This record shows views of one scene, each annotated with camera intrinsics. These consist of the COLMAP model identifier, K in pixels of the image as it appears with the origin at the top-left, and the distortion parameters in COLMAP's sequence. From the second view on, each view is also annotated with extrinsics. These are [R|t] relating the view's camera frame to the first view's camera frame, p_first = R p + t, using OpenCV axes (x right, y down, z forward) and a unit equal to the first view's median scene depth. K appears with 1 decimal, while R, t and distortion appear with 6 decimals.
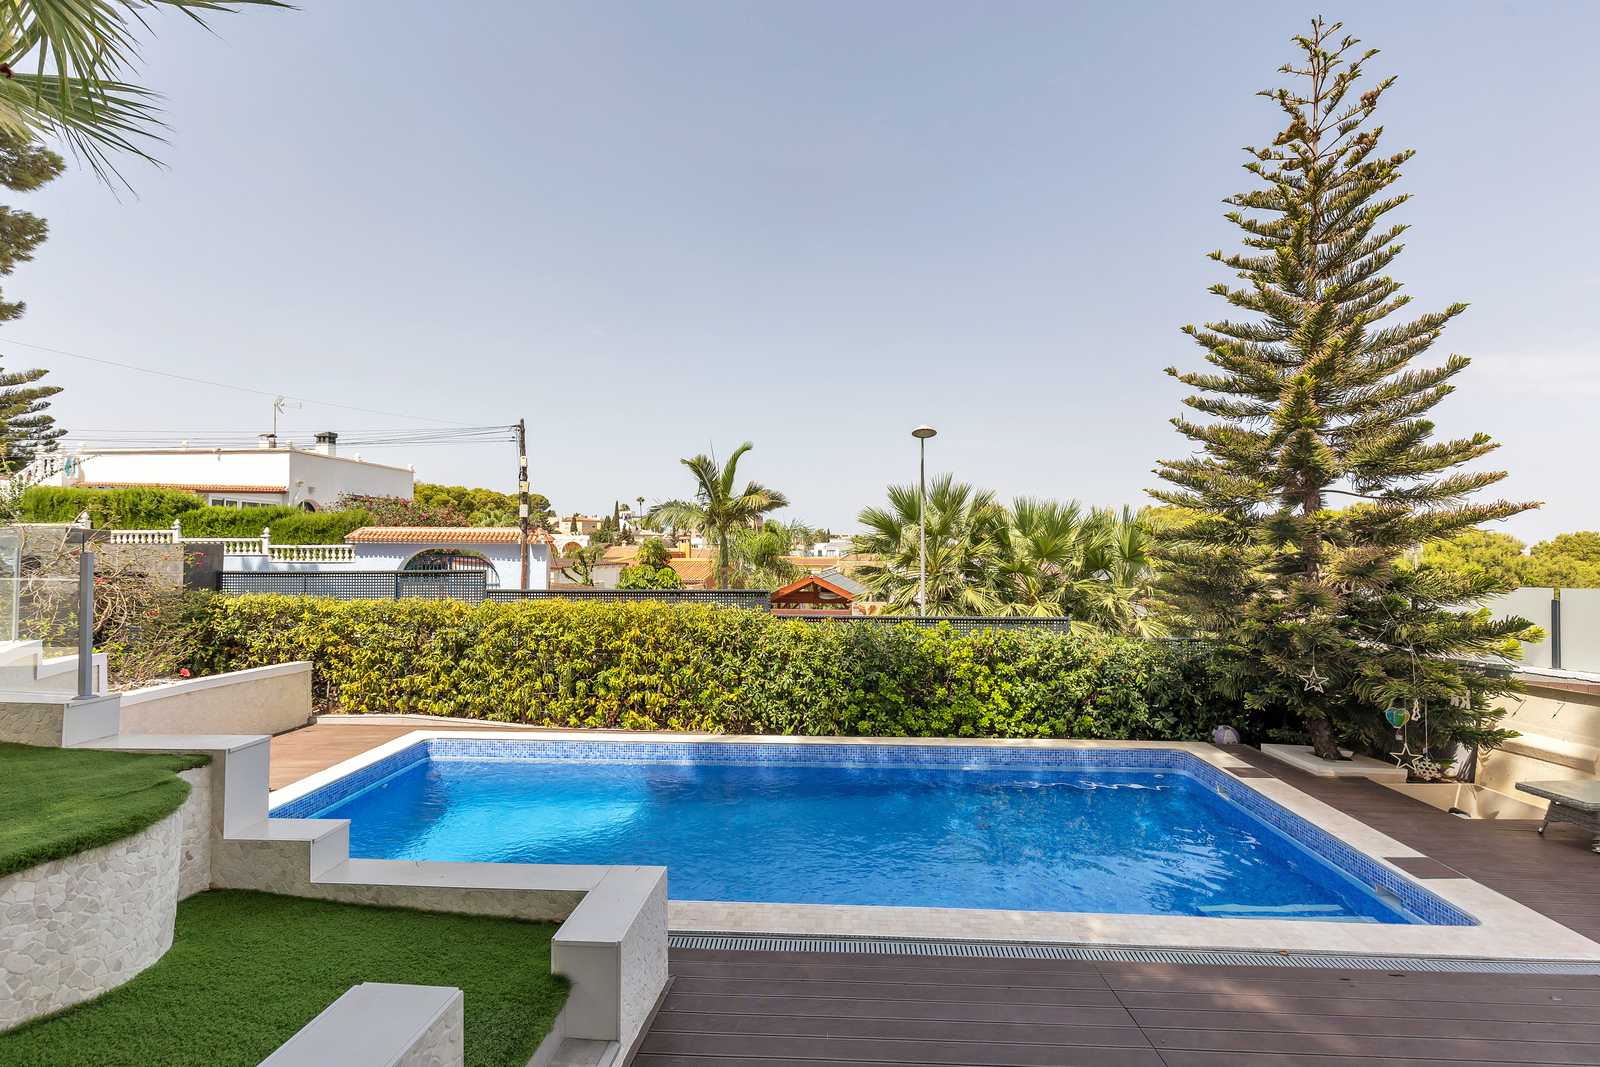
lens RADIAL K [[735.4, 0, 828.7], [0, 735.4, 542.3], [0, 0, 1]] dist [0.005569, 0.000011]
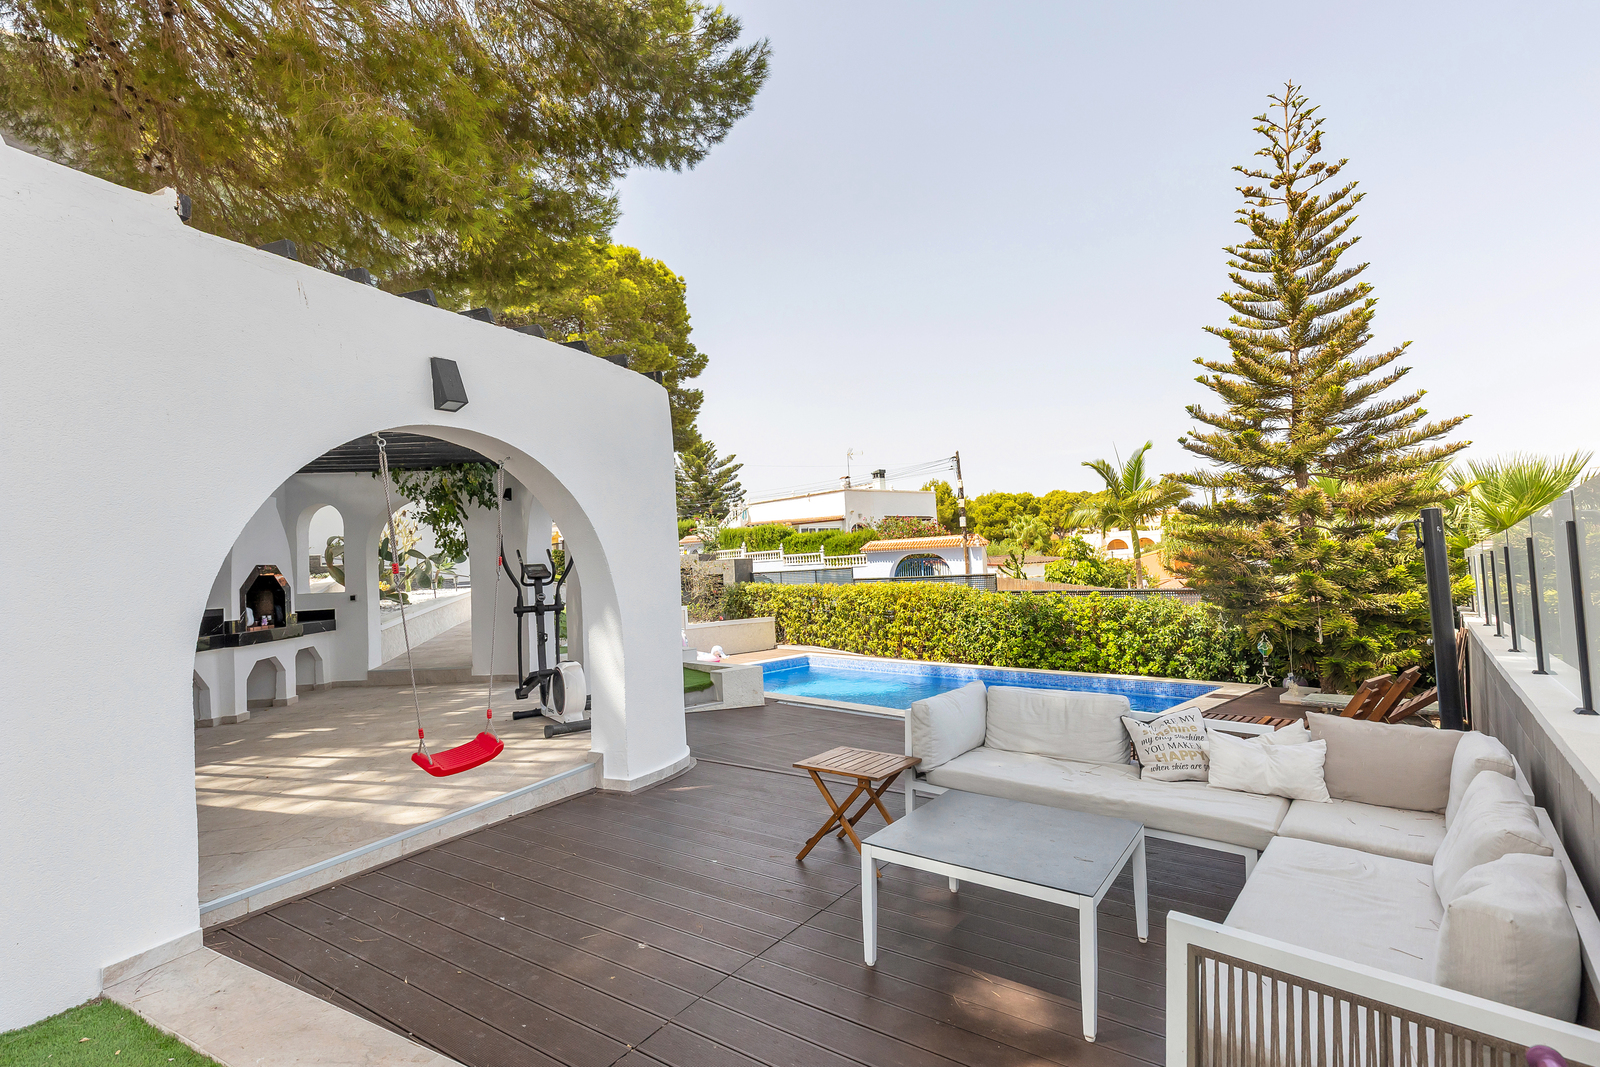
lens RADIAL K [[712.7, 0, 793.8], [0, 712.7, 533.2], [0, 0, 1]] dist [0.002533, 0.000126]
pose [[0.725200, -0.068530, -0.685120, 0.523034], [0.060546, 0.997527, -0.035690, 0.009826], [0.685872, -0.015599, 0.727555, -0.266904]]
